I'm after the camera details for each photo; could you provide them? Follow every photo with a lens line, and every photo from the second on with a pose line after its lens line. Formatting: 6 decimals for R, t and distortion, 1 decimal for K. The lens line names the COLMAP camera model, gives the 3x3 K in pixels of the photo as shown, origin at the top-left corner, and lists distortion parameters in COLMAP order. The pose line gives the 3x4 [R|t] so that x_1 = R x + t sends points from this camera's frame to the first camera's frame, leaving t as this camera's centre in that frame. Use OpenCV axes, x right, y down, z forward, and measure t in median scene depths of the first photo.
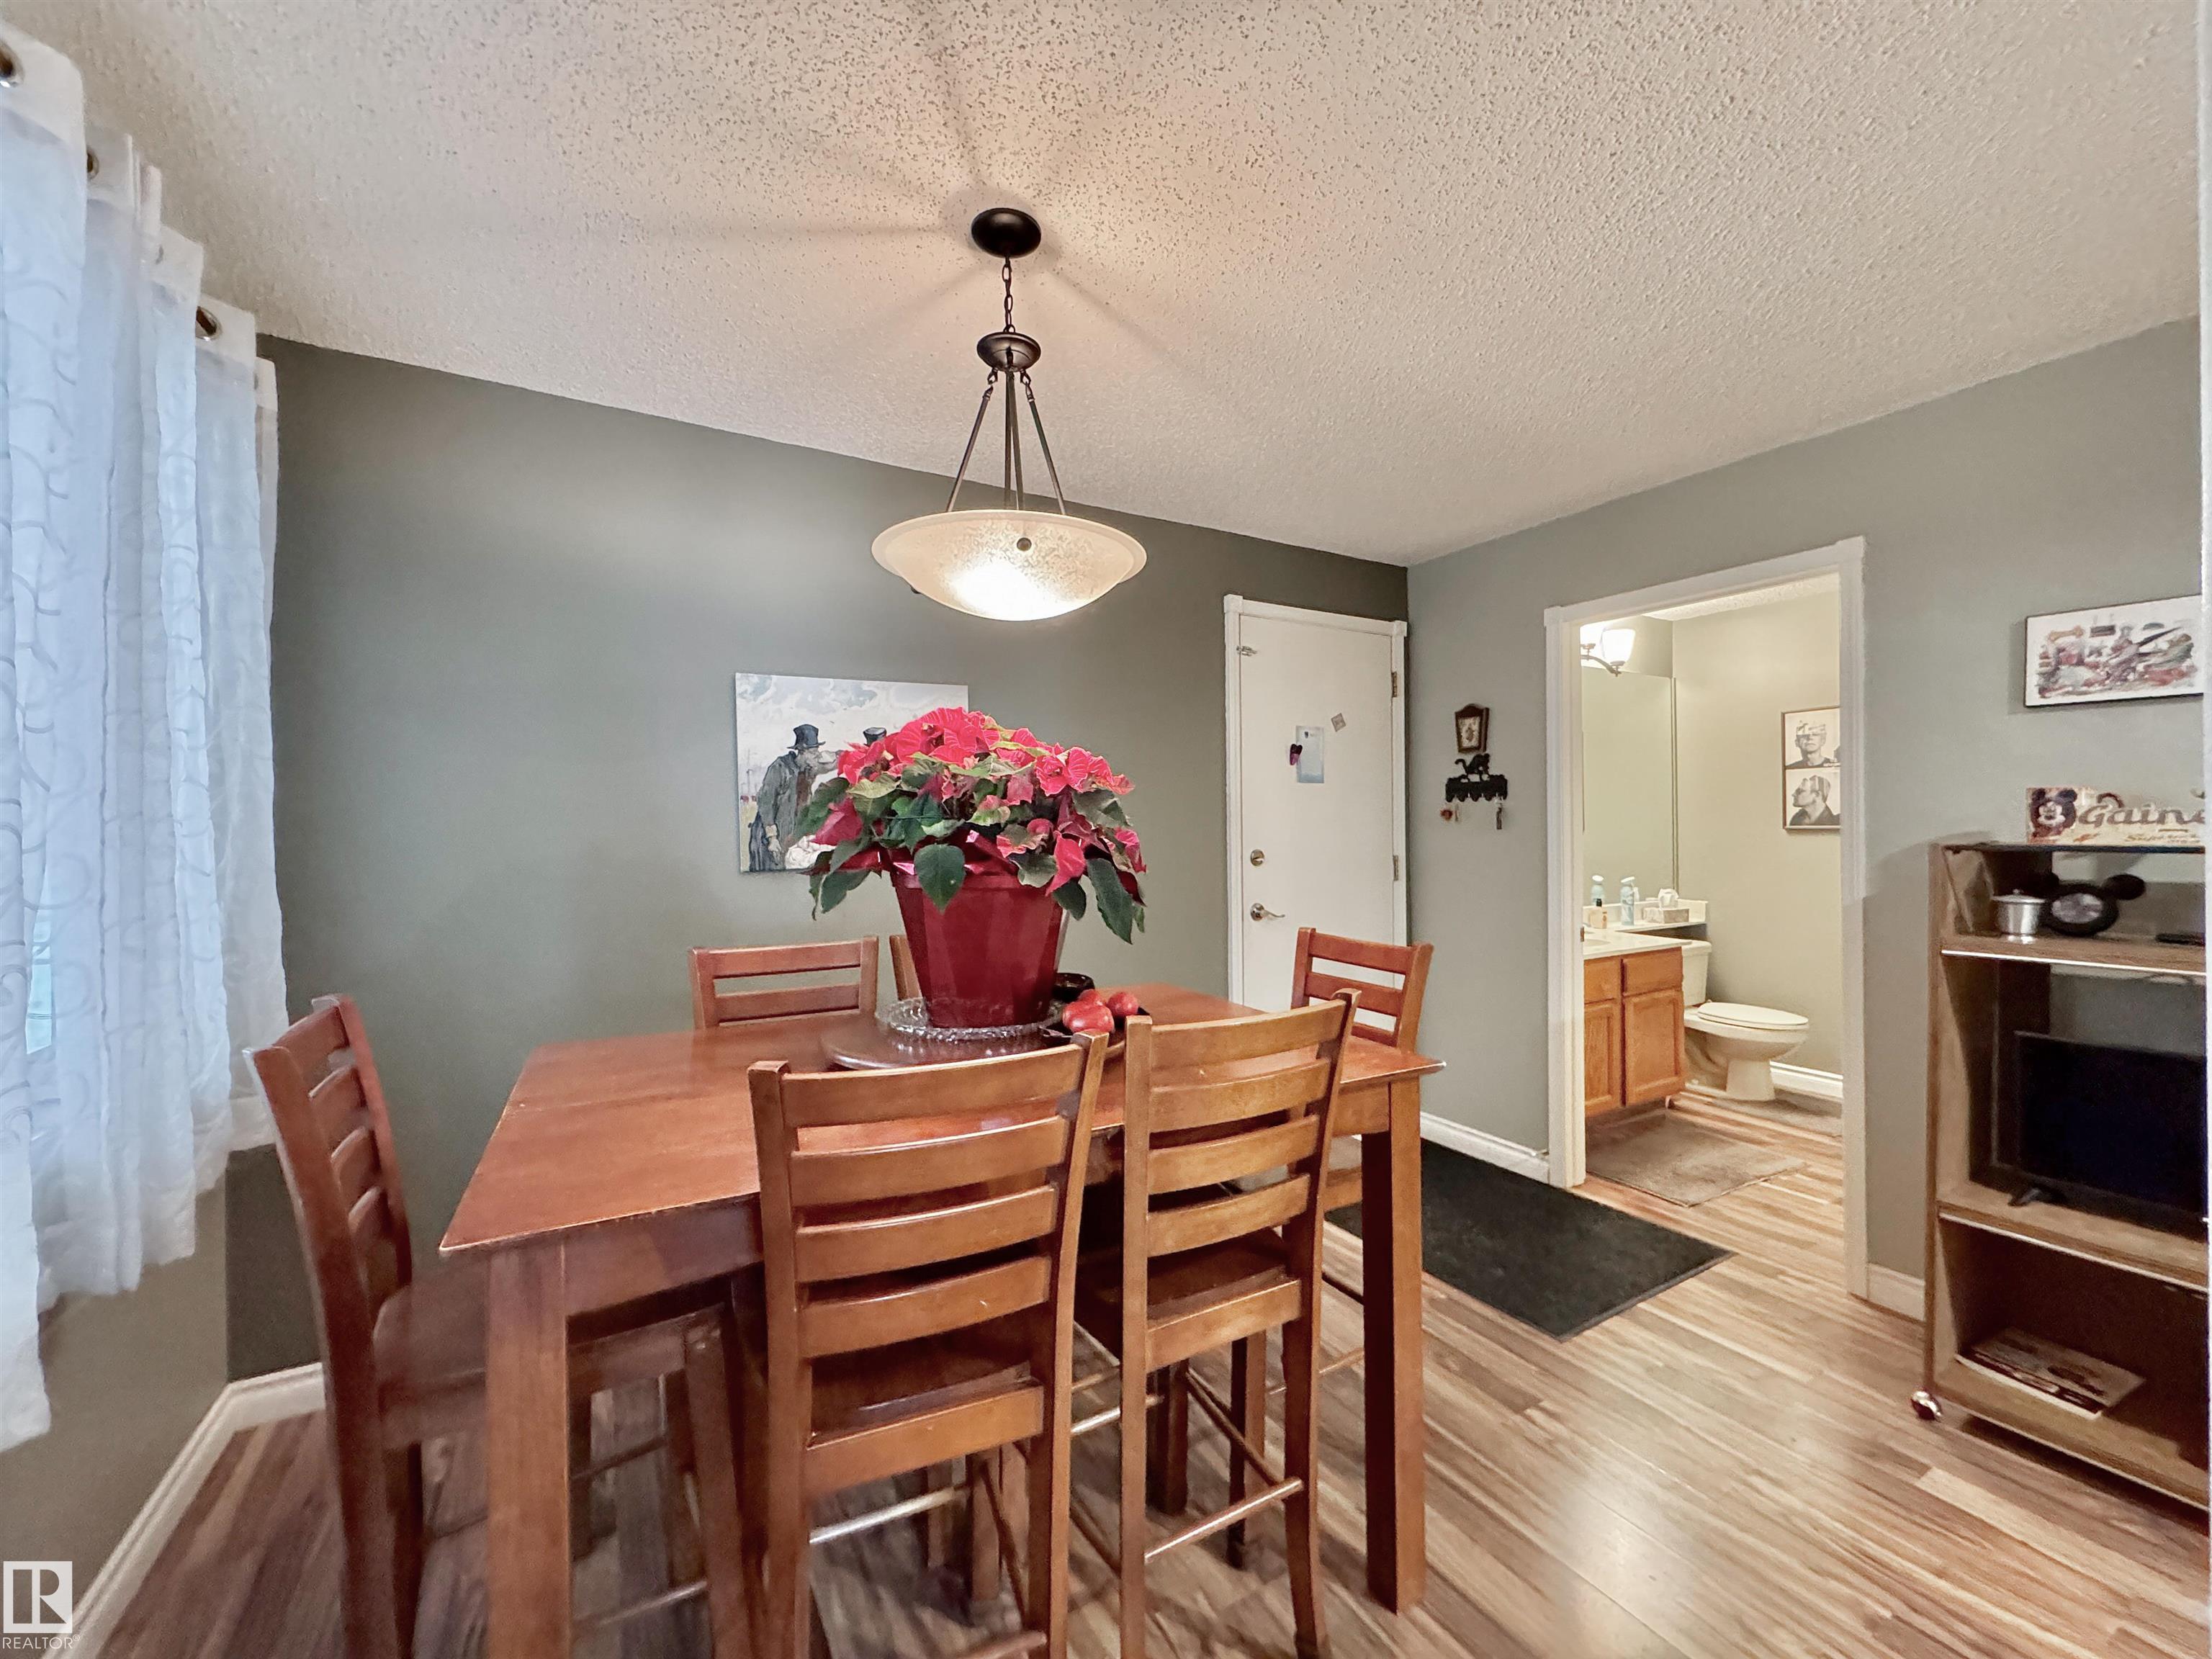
lens RADIAL K [[882.5, 0, 1104.6], [0, 882.5, 826.4], [0, 0, 1]] dist [-0.003399, 0.000587]
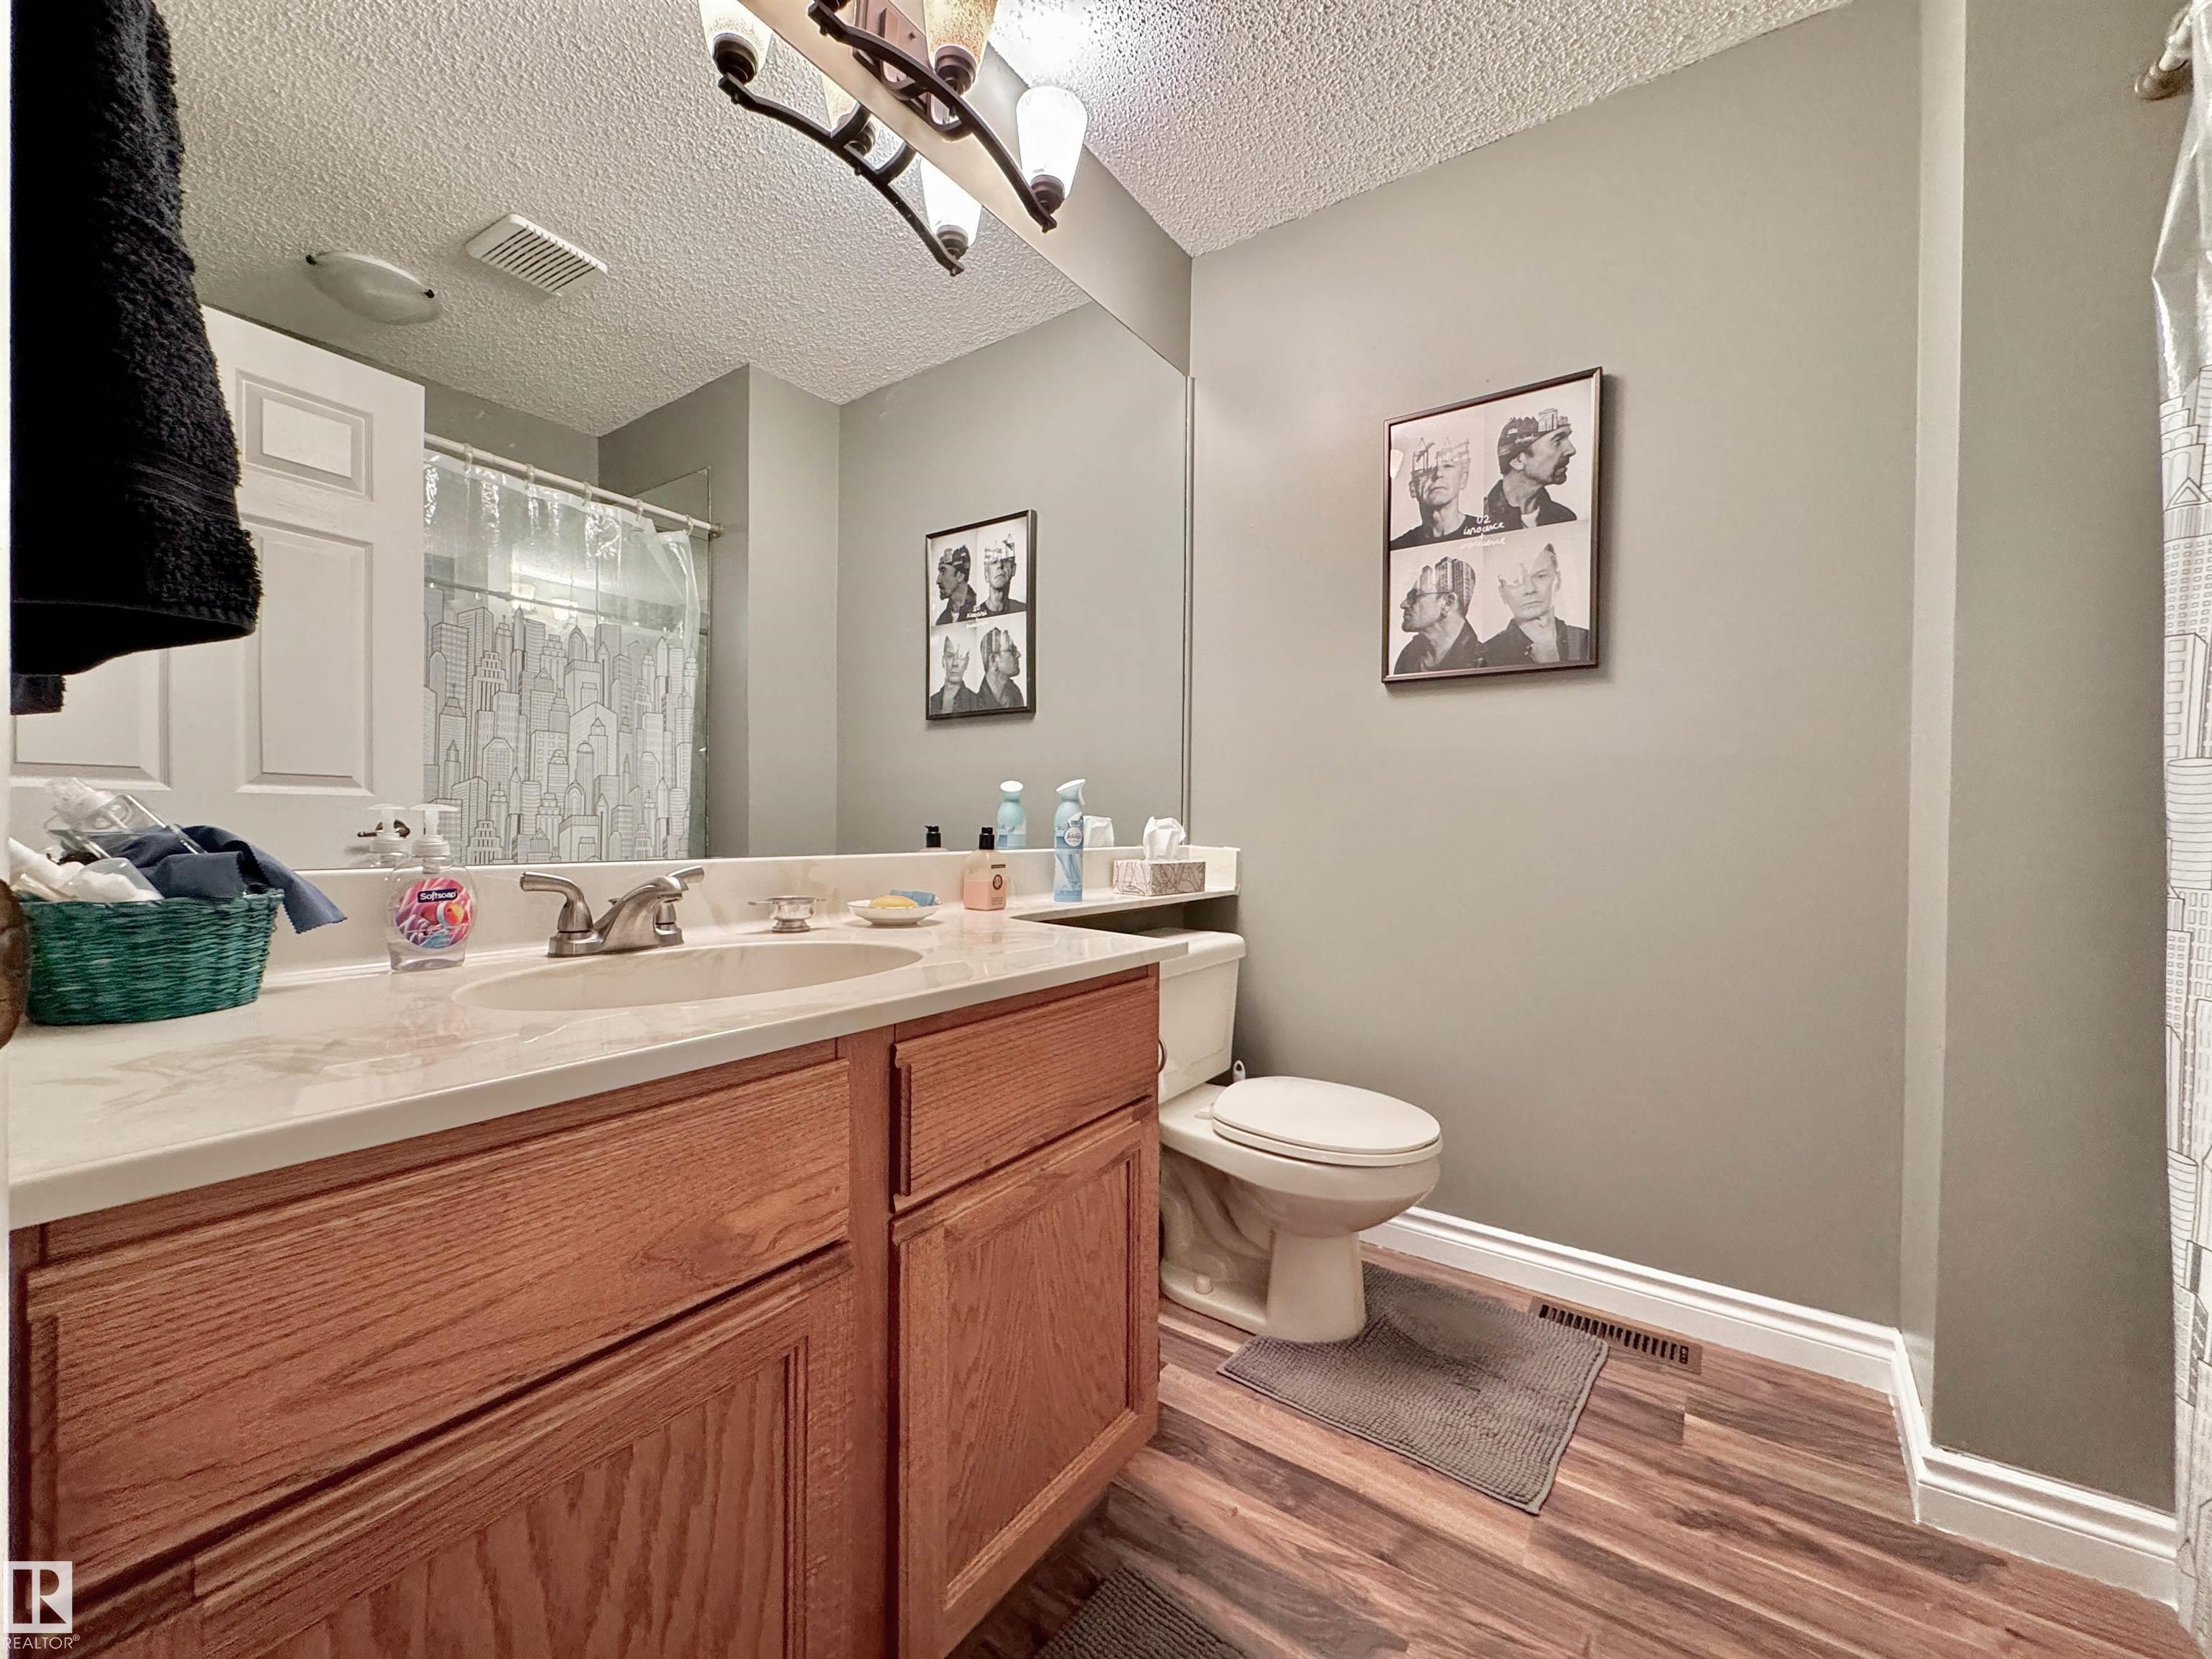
lens RADIAL K [[882.5, 0, 1104.6], [0, 882.5, 826.4], [0, 0, 1]] dist [-0.003399, 0.000587]
pose [[0.905982, 0.016802, 0.422982, 0.461749], [-0.020472, 0.999782, 0.004135, 0.080774], [-0.422820, -0.012405, 0.906129, 0.665193]]
